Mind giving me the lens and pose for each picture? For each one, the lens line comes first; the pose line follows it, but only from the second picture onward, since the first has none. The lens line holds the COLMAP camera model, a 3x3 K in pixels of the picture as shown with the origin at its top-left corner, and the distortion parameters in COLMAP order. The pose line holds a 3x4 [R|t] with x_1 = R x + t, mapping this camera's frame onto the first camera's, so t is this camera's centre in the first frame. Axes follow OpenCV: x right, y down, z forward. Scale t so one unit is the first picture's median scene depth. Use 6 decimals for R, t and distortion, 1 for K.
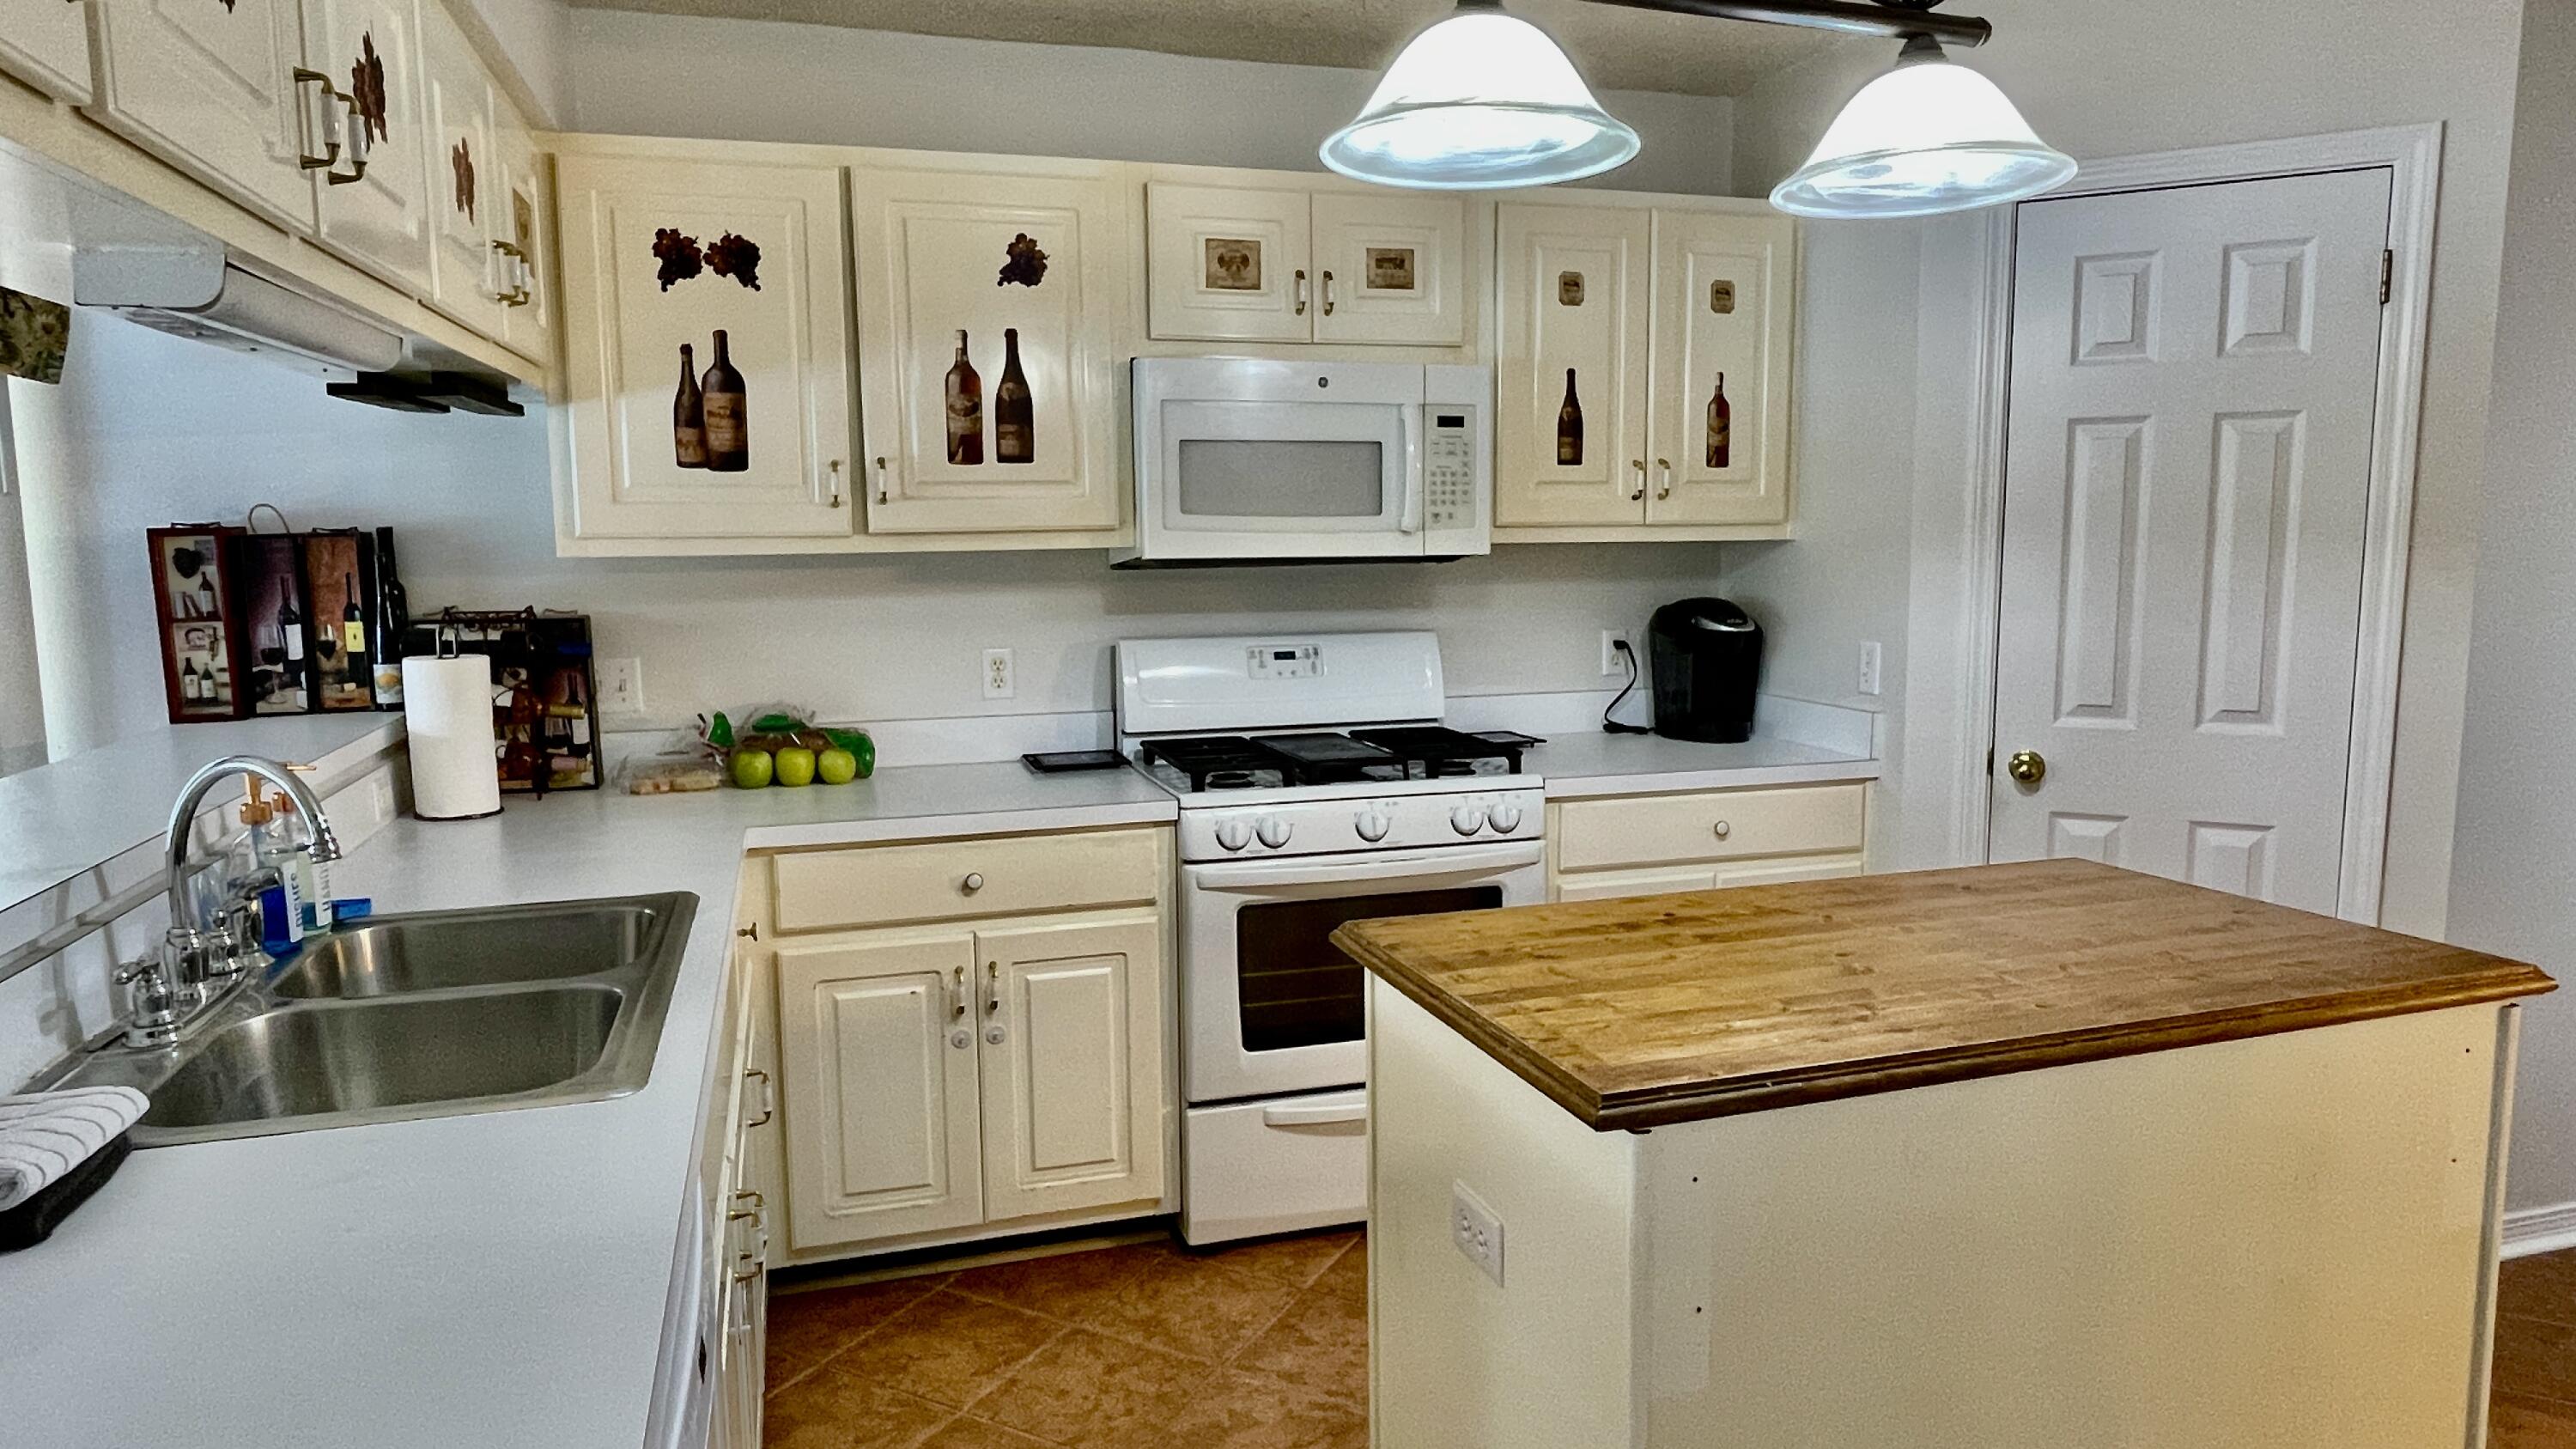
lens RADIAL K [[1549.8, 0, 1286.9], [0, 1549.8, 725.0], [0, 0, 1]] dist [0.003828, -0.000075]
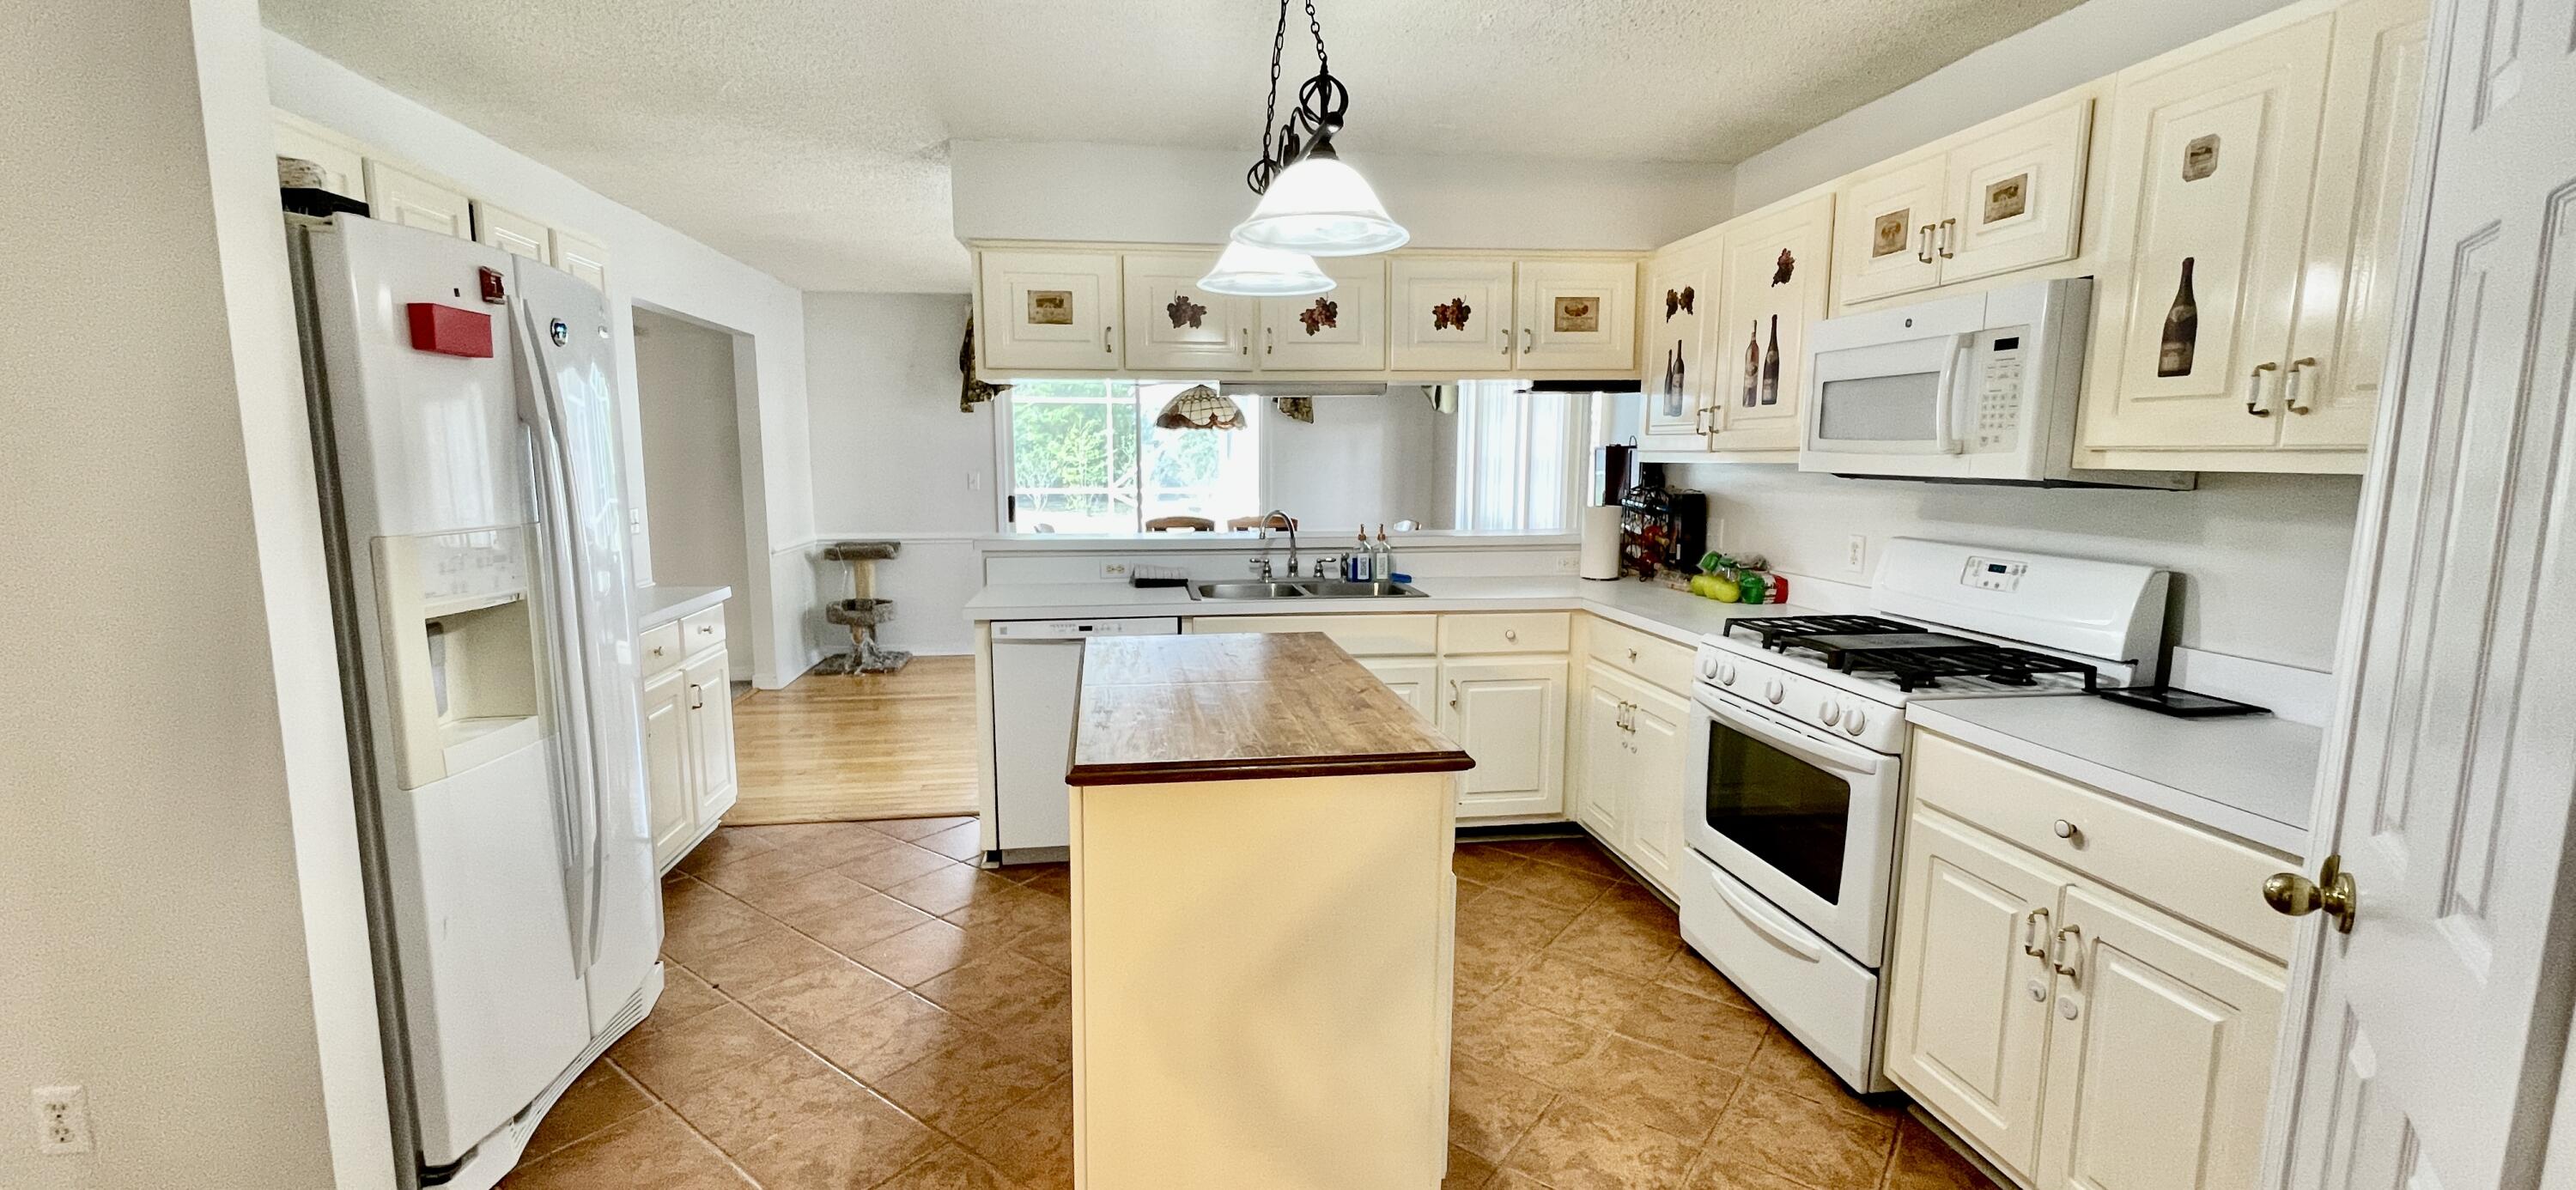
lens RADIAL K [[1055.4, 0, 1282.1], [0, 1055.4, 595.2], [0, 0, 1]] dist [-0.000379, 0.000073]
pose [[-0.149060, 0.142238, -0.978544, 0.887400], [-0.126374, 0.978745, 0.161518, -0.091825], [0.980719, 0.147739, -0.127917, 0.676883]]
